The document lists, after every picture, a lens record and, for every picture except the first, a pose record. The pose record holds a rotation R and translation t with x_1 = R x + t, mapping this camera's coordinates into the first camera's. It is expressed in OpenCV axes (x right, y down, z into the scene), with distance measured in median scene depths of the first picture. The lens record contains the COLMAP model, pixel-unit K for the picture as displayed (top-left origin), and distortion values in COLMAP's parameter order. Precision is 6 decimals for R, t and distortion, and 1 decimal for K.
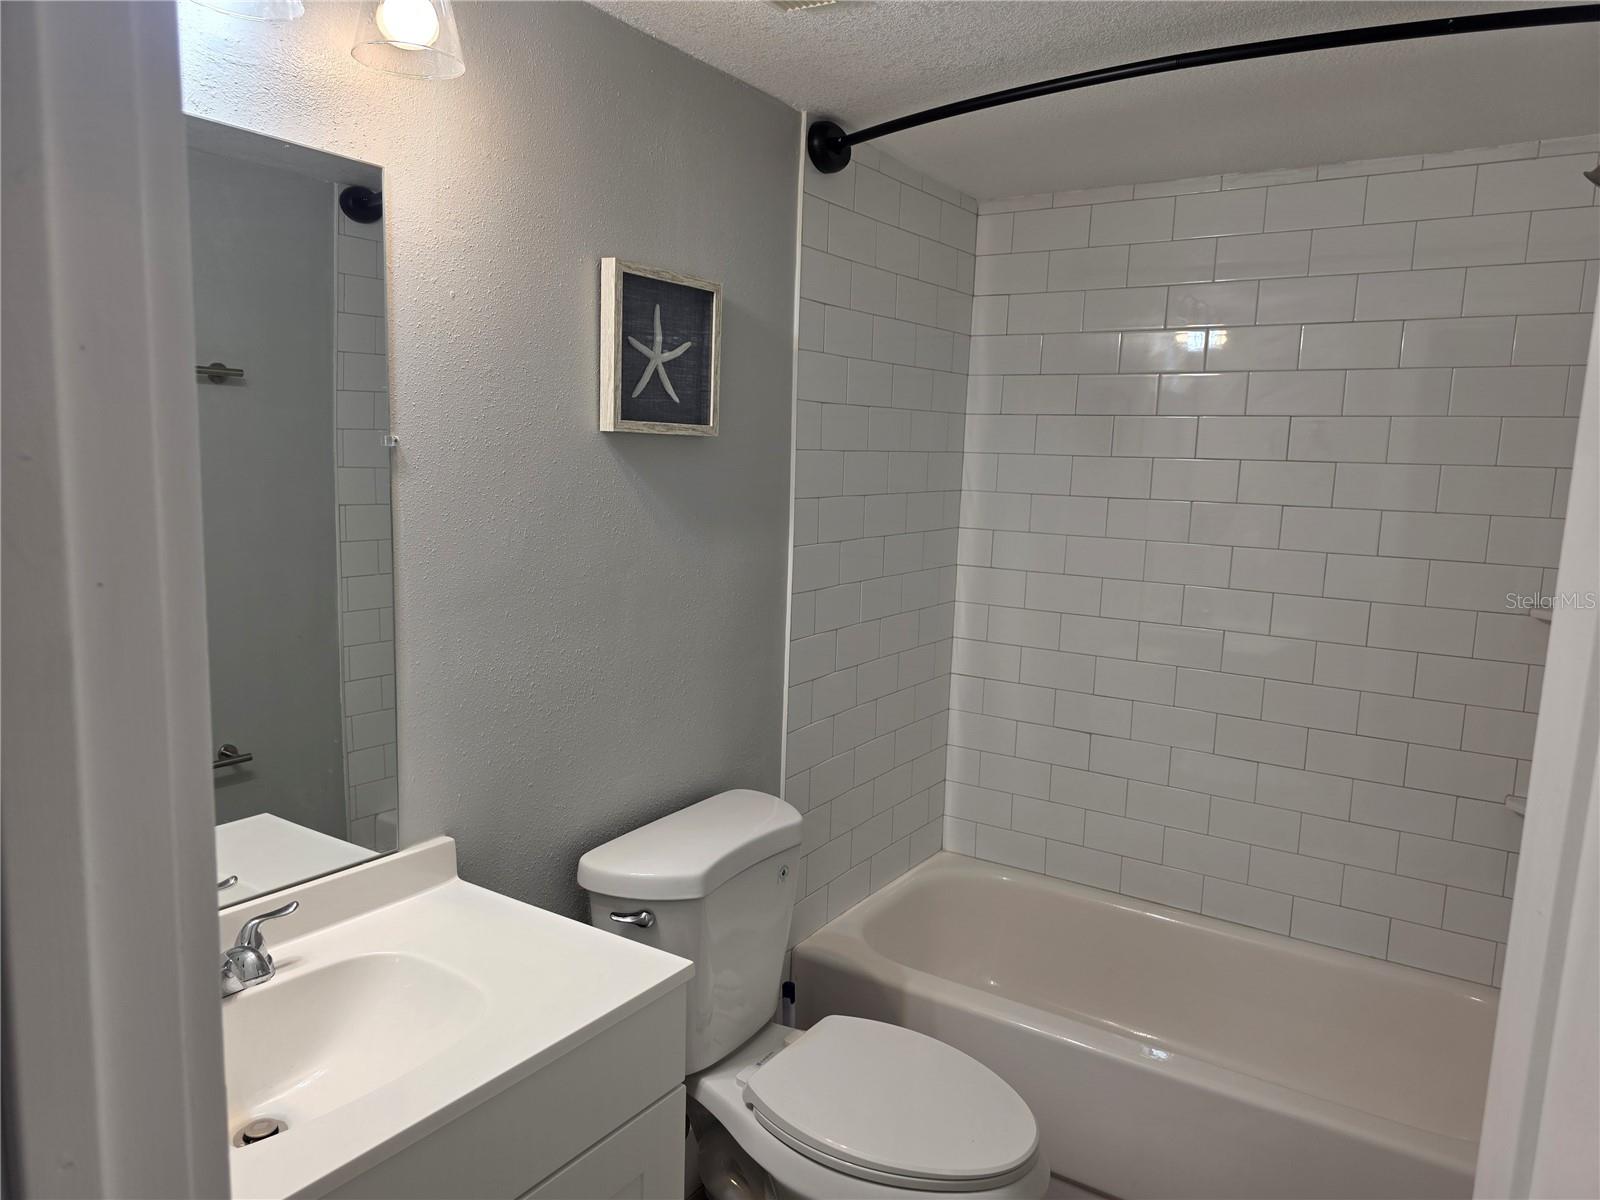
lens RADIAL K [[1076.7, 0, 800.7], [0, 1076.7, 598.3], [0, 0, 1]] dist [0.055365, -0.058955]
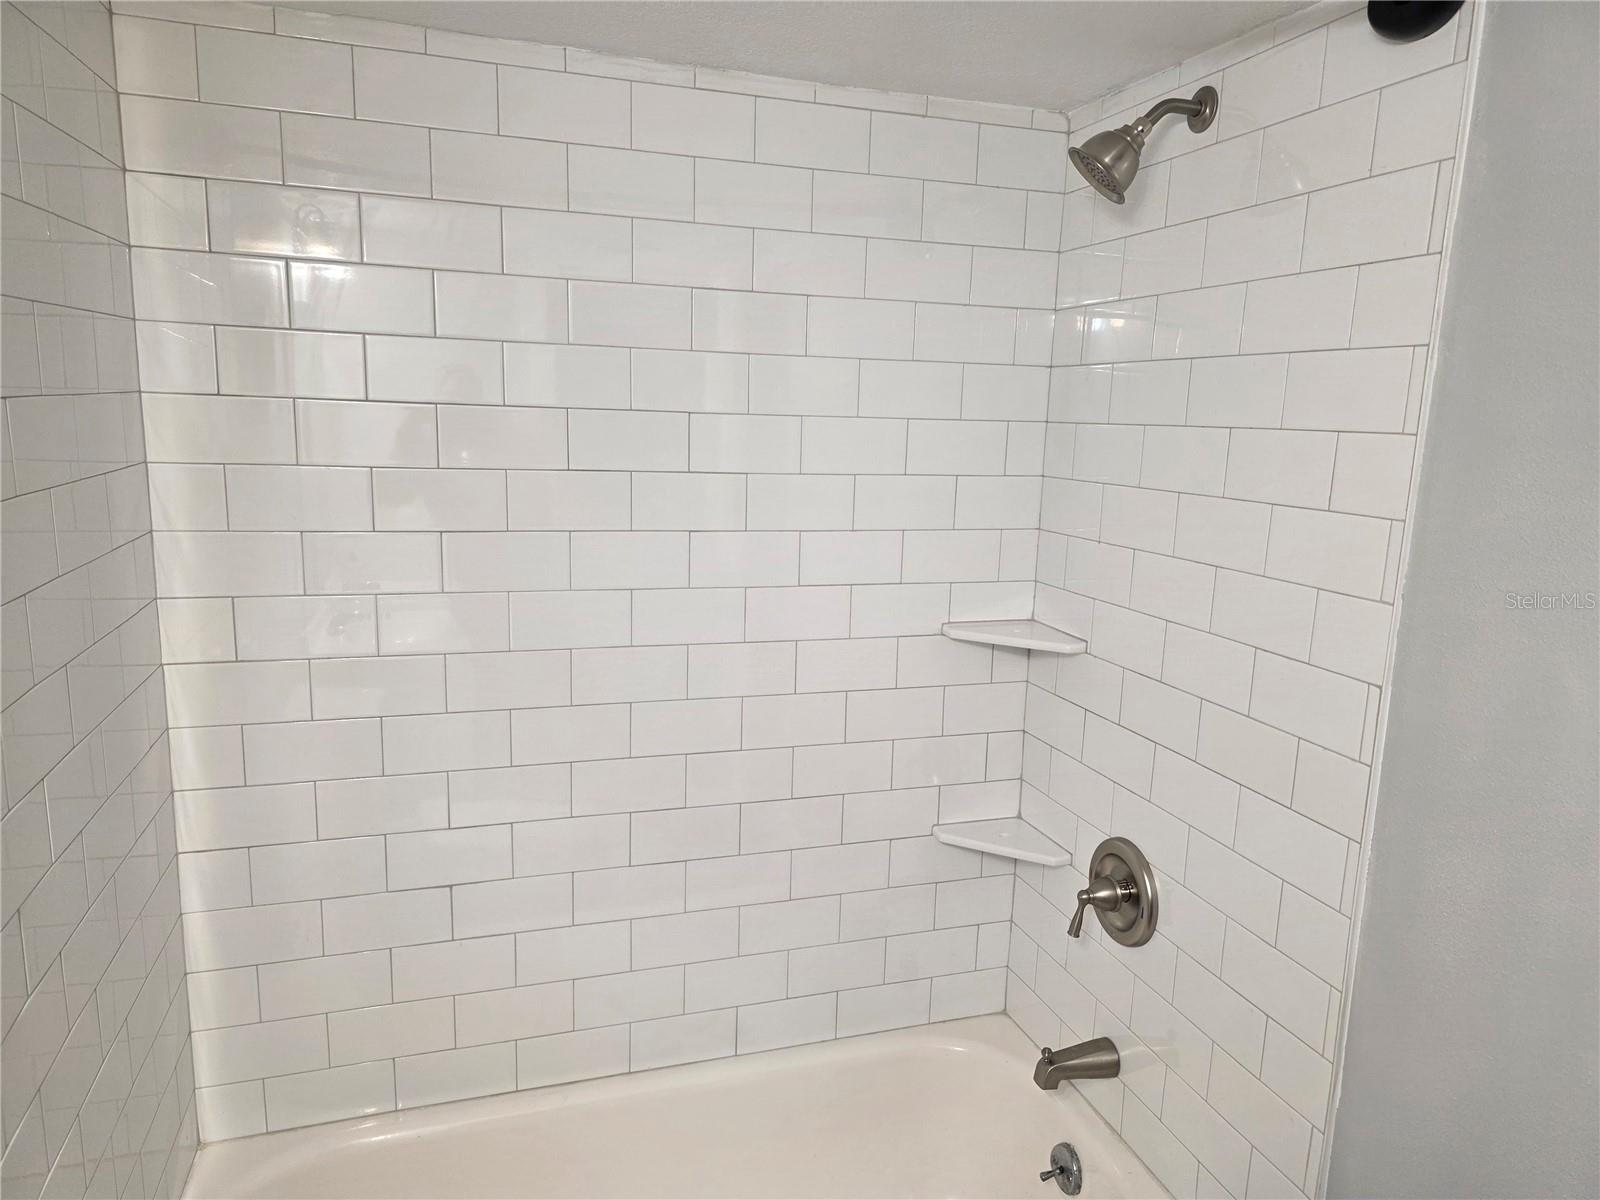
lens RADIAL K [[1076.7, 0, 799.7], [0, 1076.7, 608.1], [0, 0, 1]] dist [0.055365, -0.058955]
pose [[0.622271, -0.154243, 0.767455, -0.118169], [0.094486, 0.988027, 0.121962, -0.149275], [-0.777078, -0.003380, 0.629395, 0.598911]]
